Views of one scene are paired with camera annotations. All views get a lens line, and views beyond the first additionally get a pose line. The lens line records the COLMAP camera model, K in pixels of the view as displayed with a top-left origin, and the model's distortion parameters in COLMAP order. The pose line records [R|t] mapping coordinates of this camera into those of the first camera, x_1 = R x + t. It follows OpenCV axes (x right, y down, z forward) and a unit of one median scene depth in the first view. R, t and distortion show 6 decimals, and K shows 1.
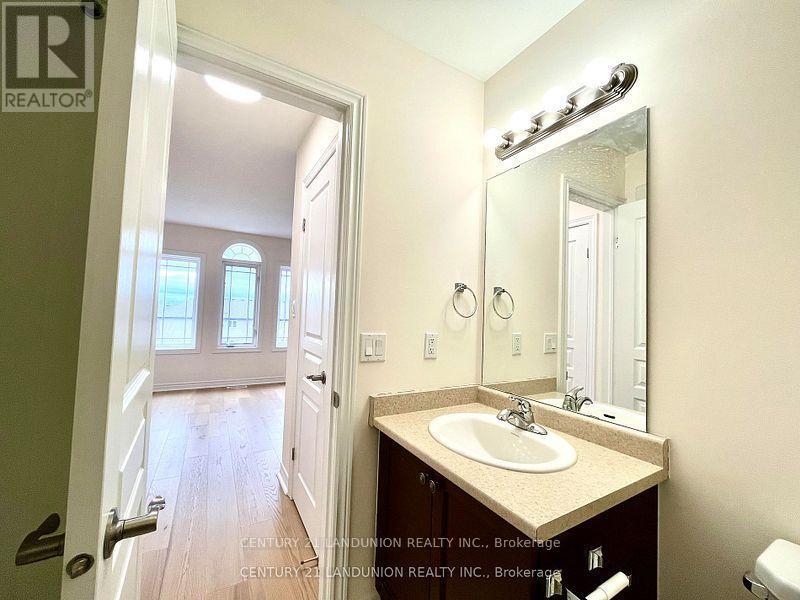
lens RADIAL K [[315.8, 0, 397.4], [0, 315.8, 296.7], [0, 0, 1]] dist [0.056859, -0.020809]
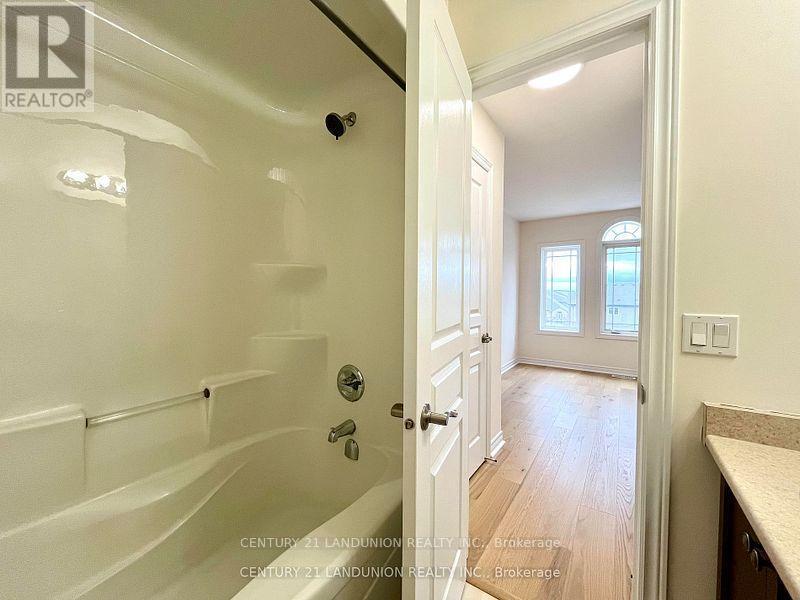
lens RADIAL K [[321.9, 0, 398.5], [0, 321.9, 300.2], [0, 0, 1]] dist [-0.002994, -0.000194]
pose [[0.428439, 0.000597, -0.903571, 0.264503], [0.042330, 0.998889, 0.020731, 0.041770], [0.902579, -0.047130, 0.427937, 0.094056]]
